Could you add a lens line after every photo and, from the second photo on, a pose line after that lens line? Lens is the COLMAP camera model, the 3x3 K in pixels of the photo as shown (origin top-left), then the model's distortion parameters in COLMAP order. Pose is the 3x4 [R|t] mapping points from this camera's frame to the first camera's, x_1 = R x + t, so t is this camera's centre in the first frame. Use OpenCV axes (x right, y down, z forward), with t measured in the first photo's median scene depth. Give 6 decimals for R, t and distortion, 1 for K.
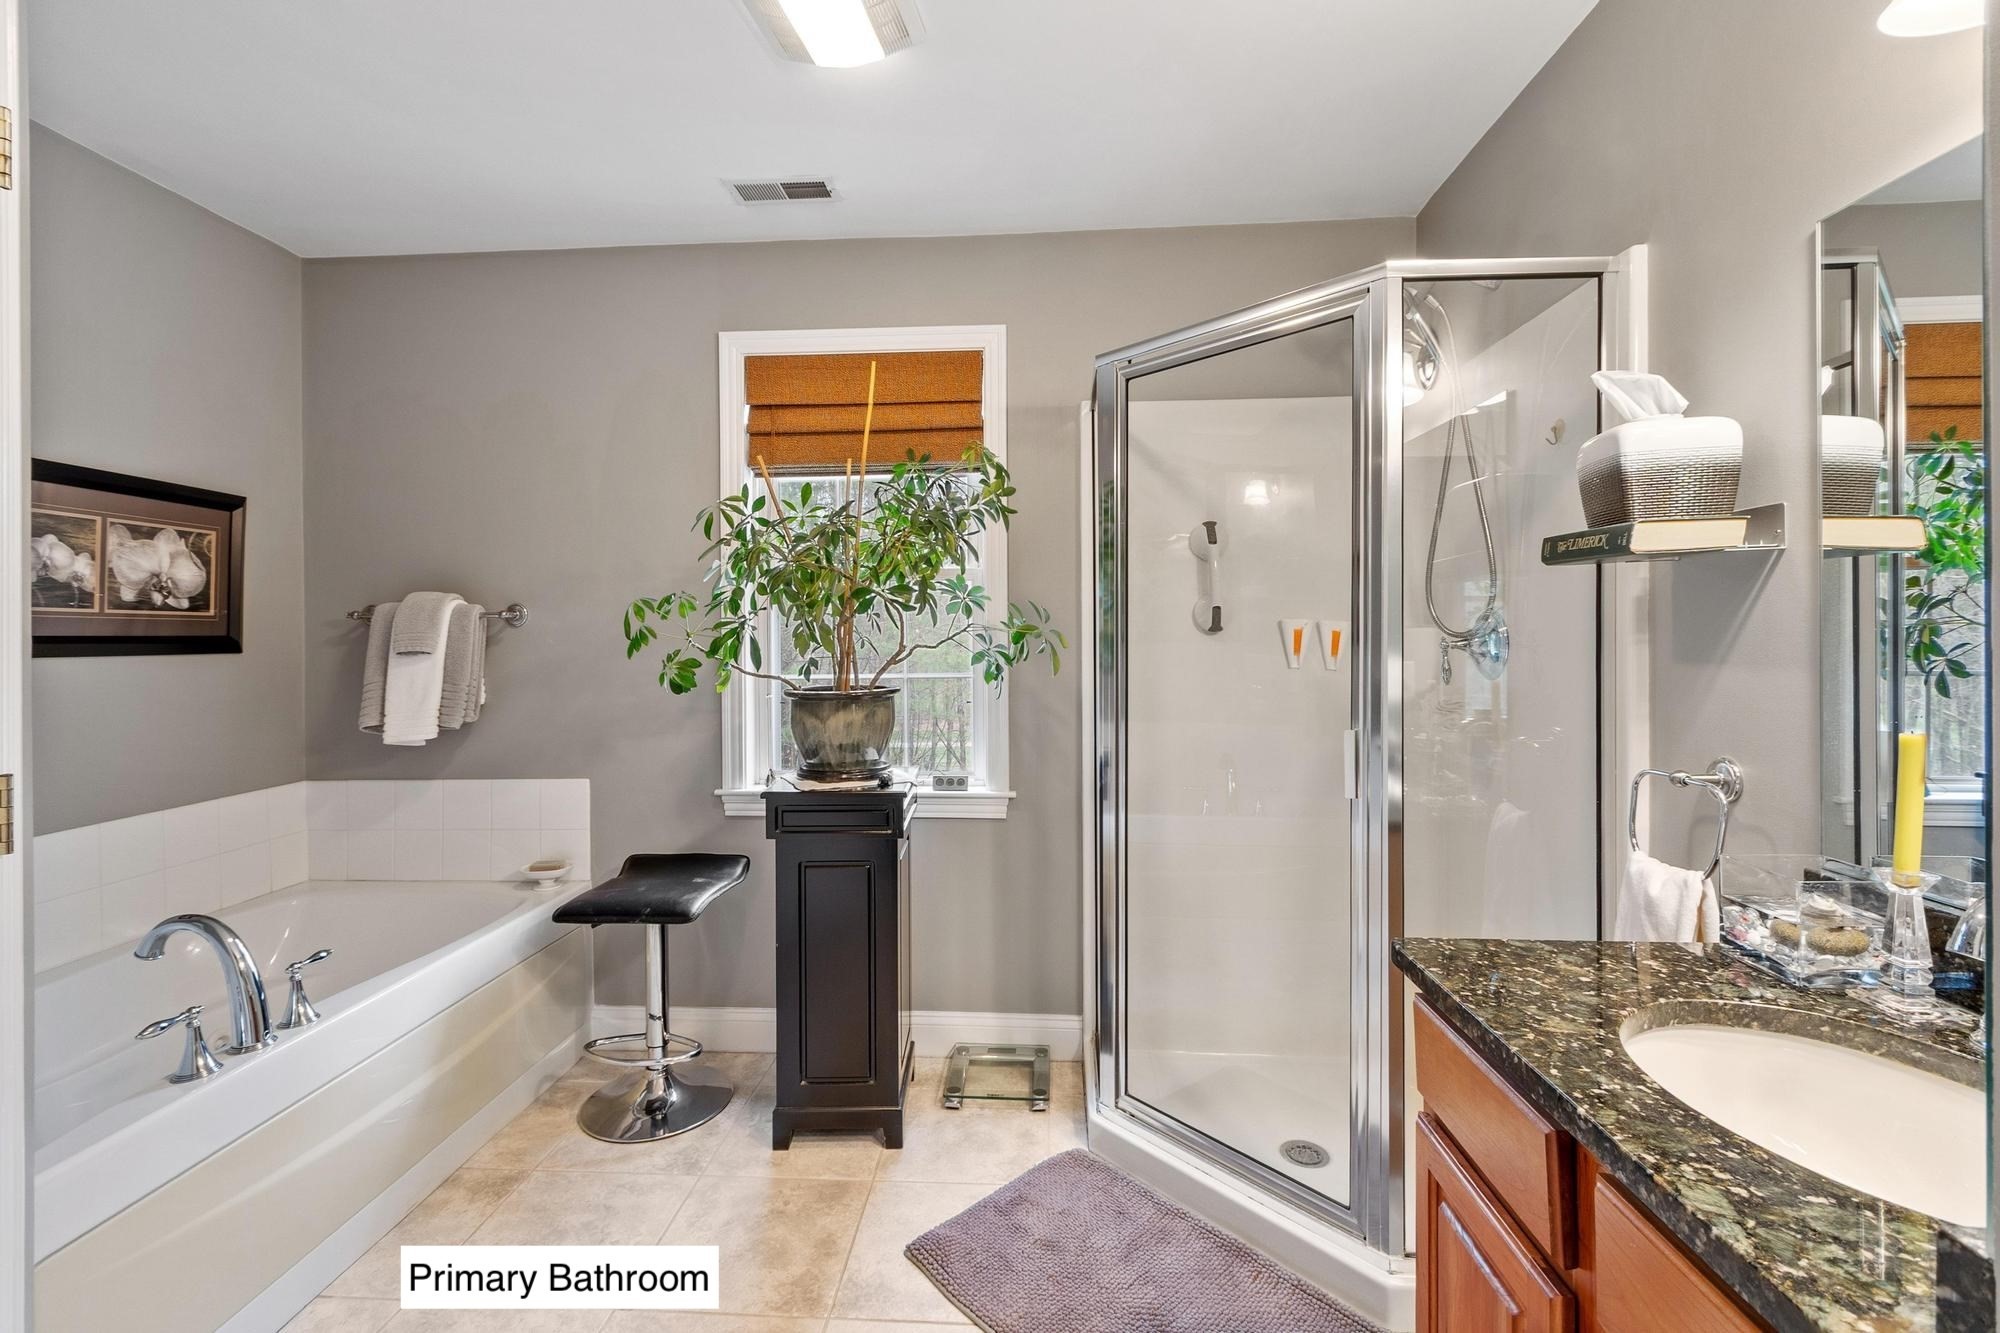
lens RADIAL K [[873.6, 0, 991.1], [0, 873.6, 636.7], [0, 0, 1]] dist [0.003137, 0.000438]
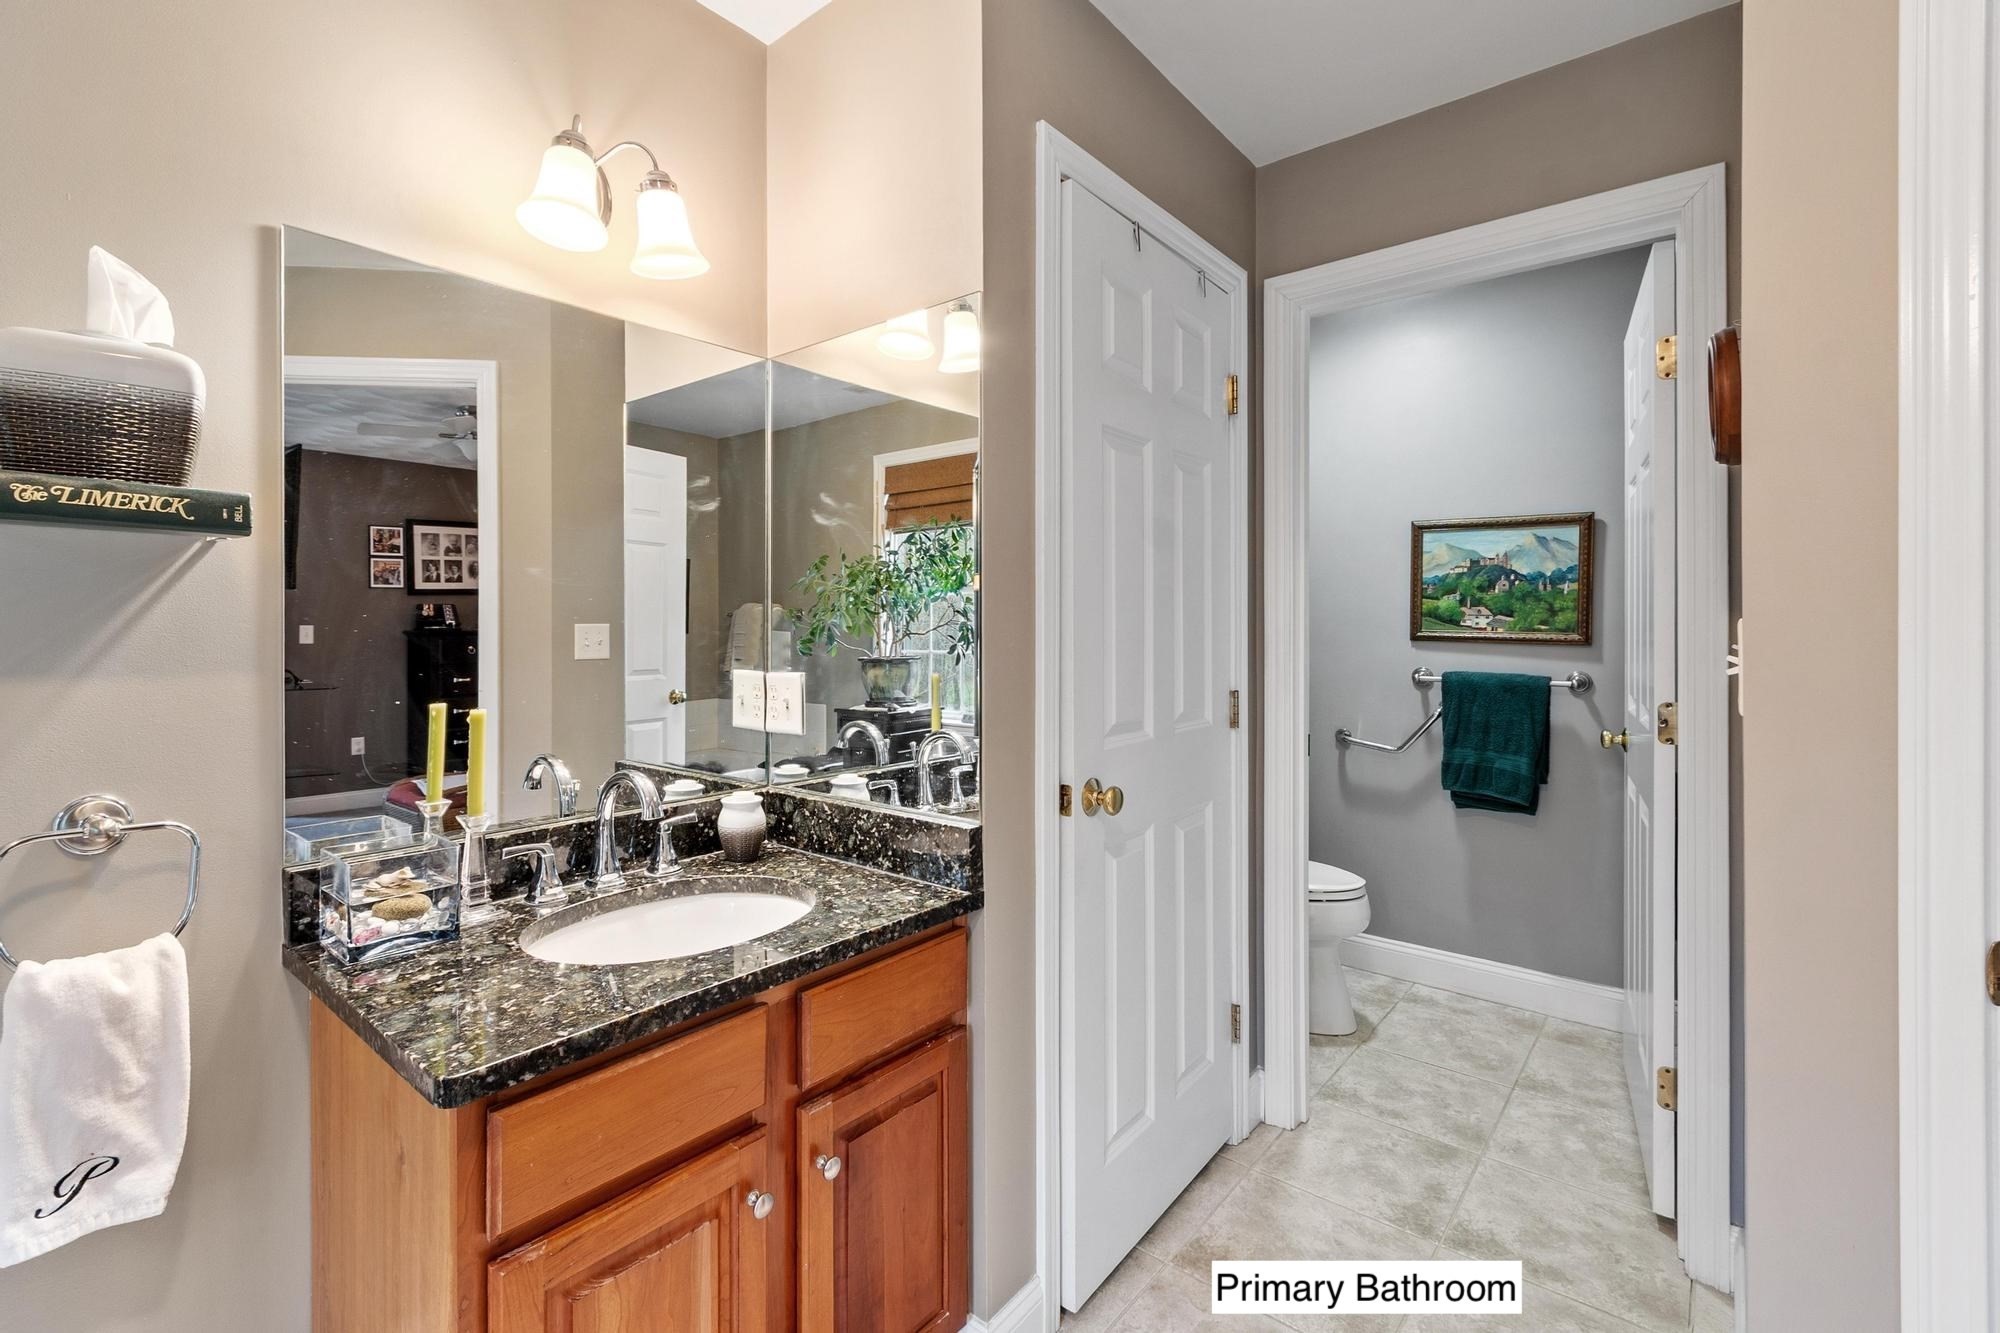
lens RADIAL K [[873.6, 0, 991.1], [0, 873.6, 636.7], [0, 0, 1]] dist [0.003137, 0.000438]
pose [[-0.807495, 0.001559, 0.589872, -0.405241], [0.005427, 0.999974, 0.004787, -0.003508], [-0.589849, 0.007066, -0.807482, 1.801090]]
